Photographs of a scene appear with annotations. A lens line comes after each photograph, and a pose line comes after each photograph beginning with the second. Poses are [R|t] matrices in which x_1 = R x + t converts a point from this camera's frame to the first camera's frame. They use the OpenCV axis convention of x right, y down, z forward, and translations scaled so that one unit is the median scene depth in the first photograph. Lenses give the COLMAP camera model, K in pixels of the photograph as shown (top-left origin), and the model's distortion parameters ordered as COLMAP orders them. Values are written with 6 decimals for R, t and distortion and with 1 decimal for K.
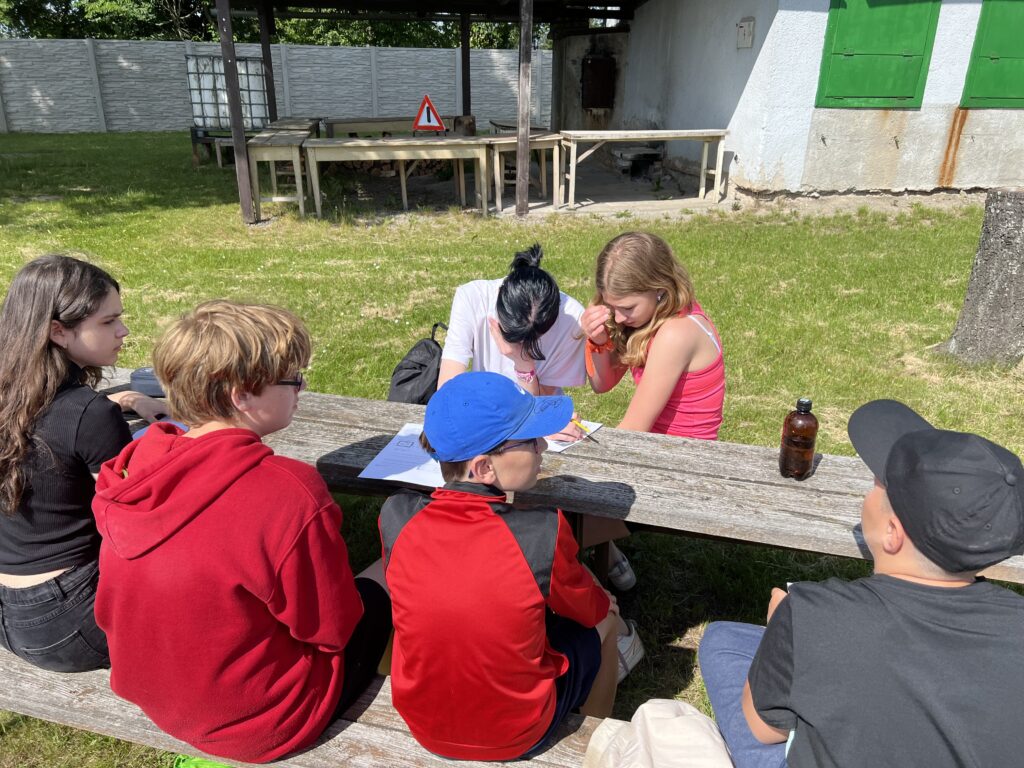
lens RADIAL K [[774.2, 0, 512.0], [0, 774.2, 384.0], [0, 0, 1]] dist [0.001407, 0.003612]
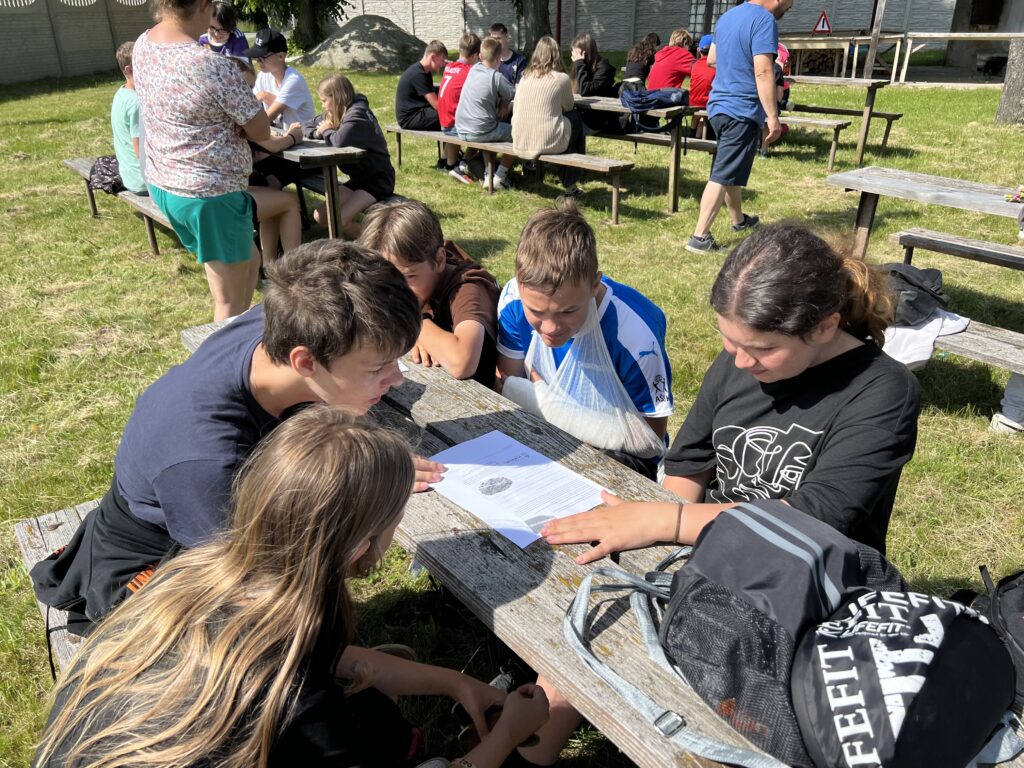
lens RADIAL K [[774.2, 0, 512.0], [0, 774.2, 384.0], [0, 0, 1]] dist [0.001407, 0.003612]
pose [[0.829059, 0.229098, -0.510074, 0.365391], [-0.199042, 0.973376, 0.113672, 0.343057], [0.522536, 0.007285, 0.852586, -0.738428]]
